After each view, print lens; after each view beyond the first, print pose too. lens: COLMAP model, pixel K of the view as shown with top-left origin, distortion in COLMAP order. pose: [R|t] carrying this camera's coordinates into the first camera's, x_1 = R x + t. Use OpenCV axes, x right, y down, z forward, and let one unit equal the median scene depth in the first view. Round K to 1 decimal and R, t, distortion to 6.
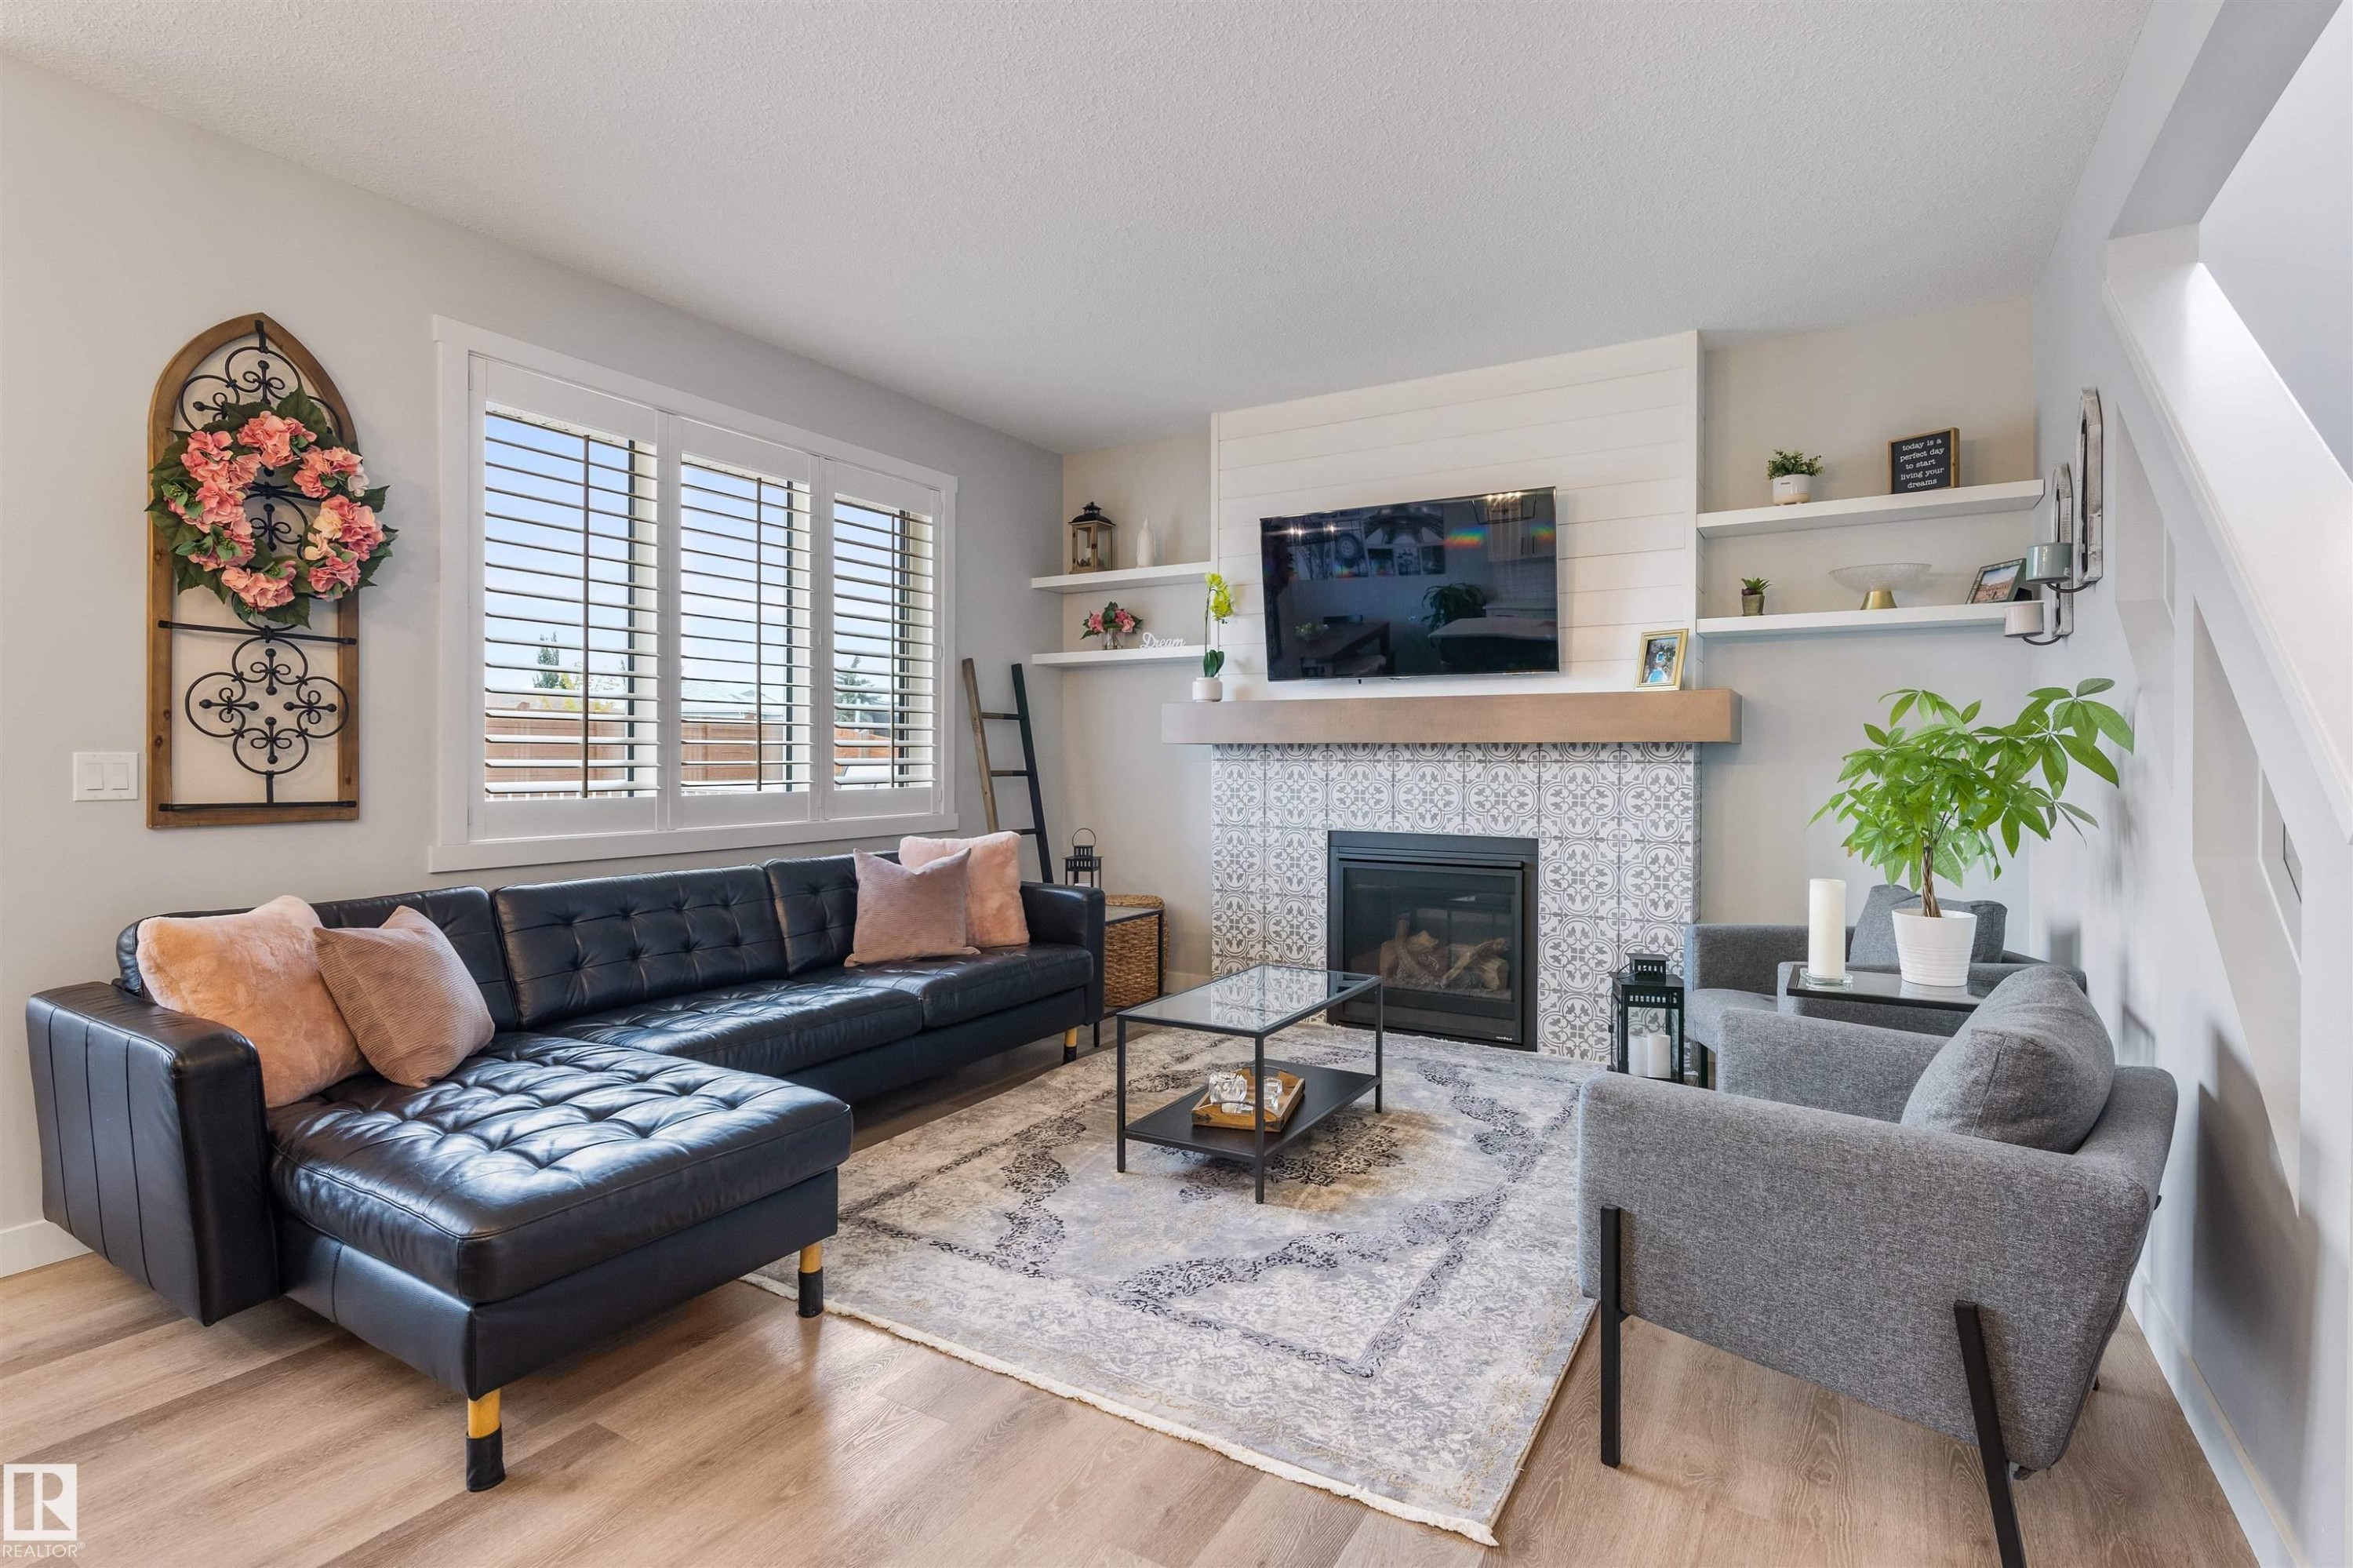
lens RADIAL K [[1109.3, 0, 1177.0], [0, 1109.3, 765.0], [0, 0, 1]] dist [0.002118, 0.000184]
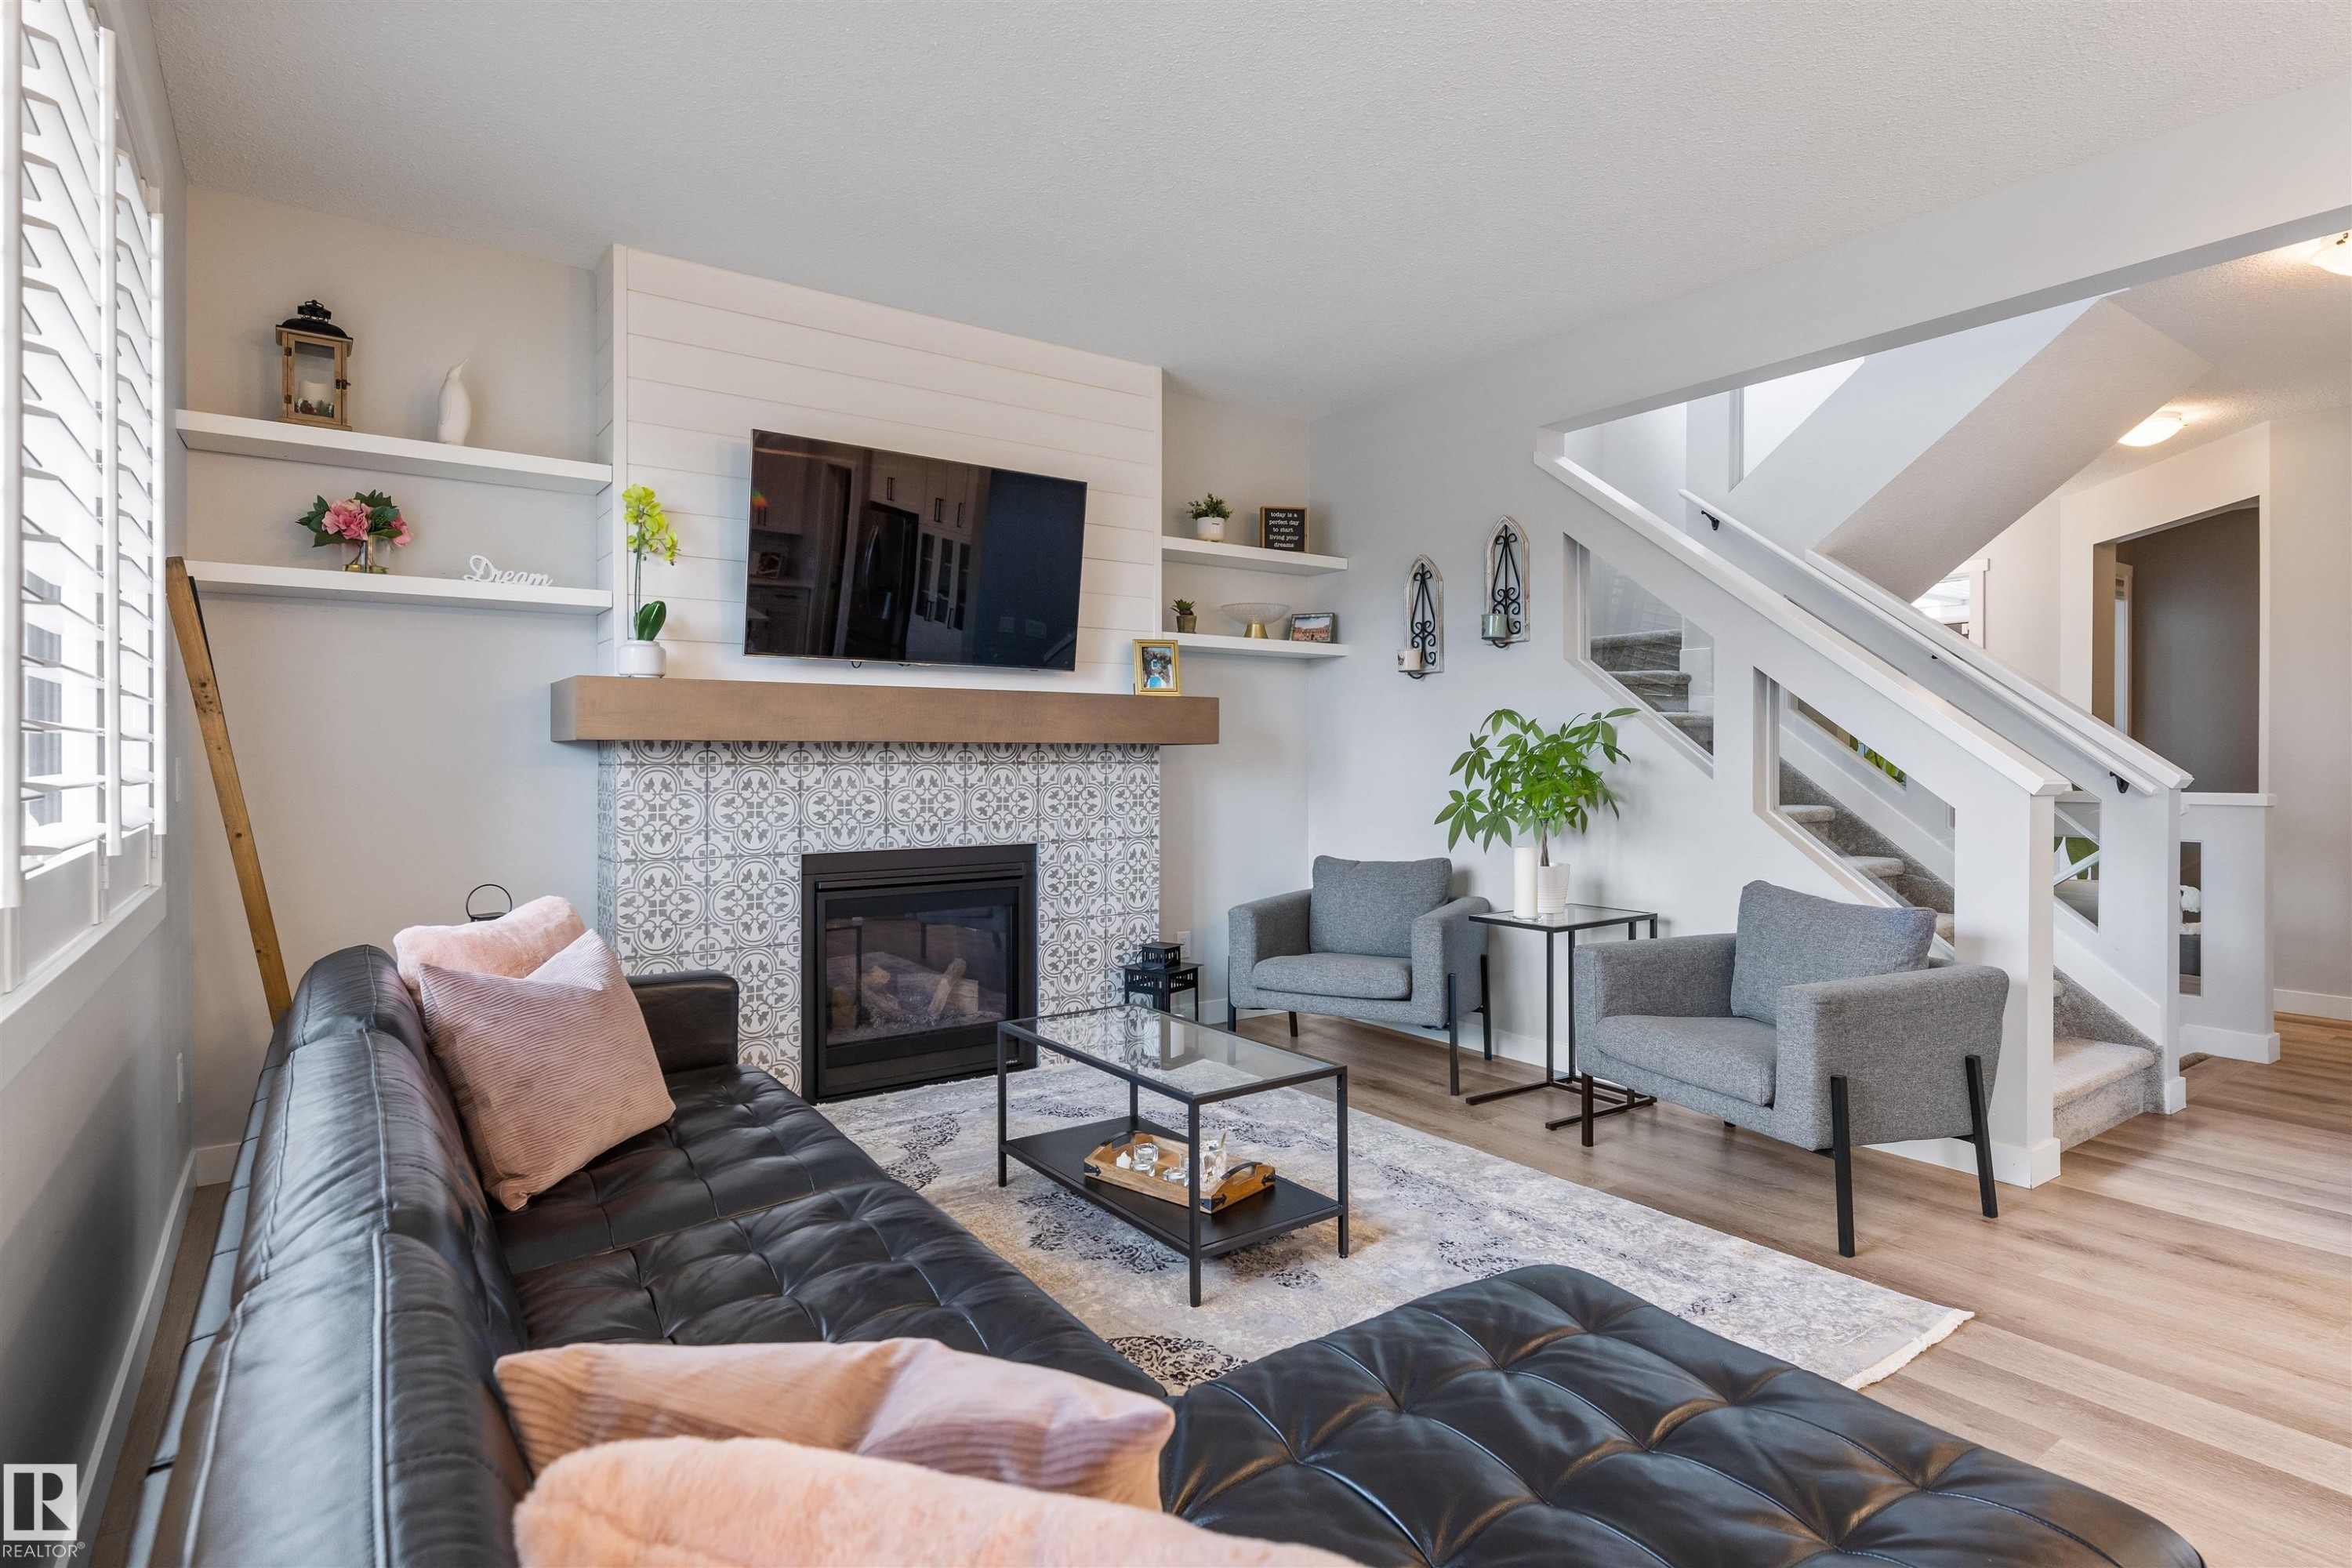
lens RADIAL K [[1171.7, 0, 1178.1], [0, 1171.7, 775.5], [0, 0, 1]] dist [-0.004983, -0.000682]
pose [[0.430326, -0.016043, 0.902531, -0.508345], [0.010600, 0.999863, 0.012719, -0.003562], [-0.902611, 0.004093, 0.430437, 0.439037]]
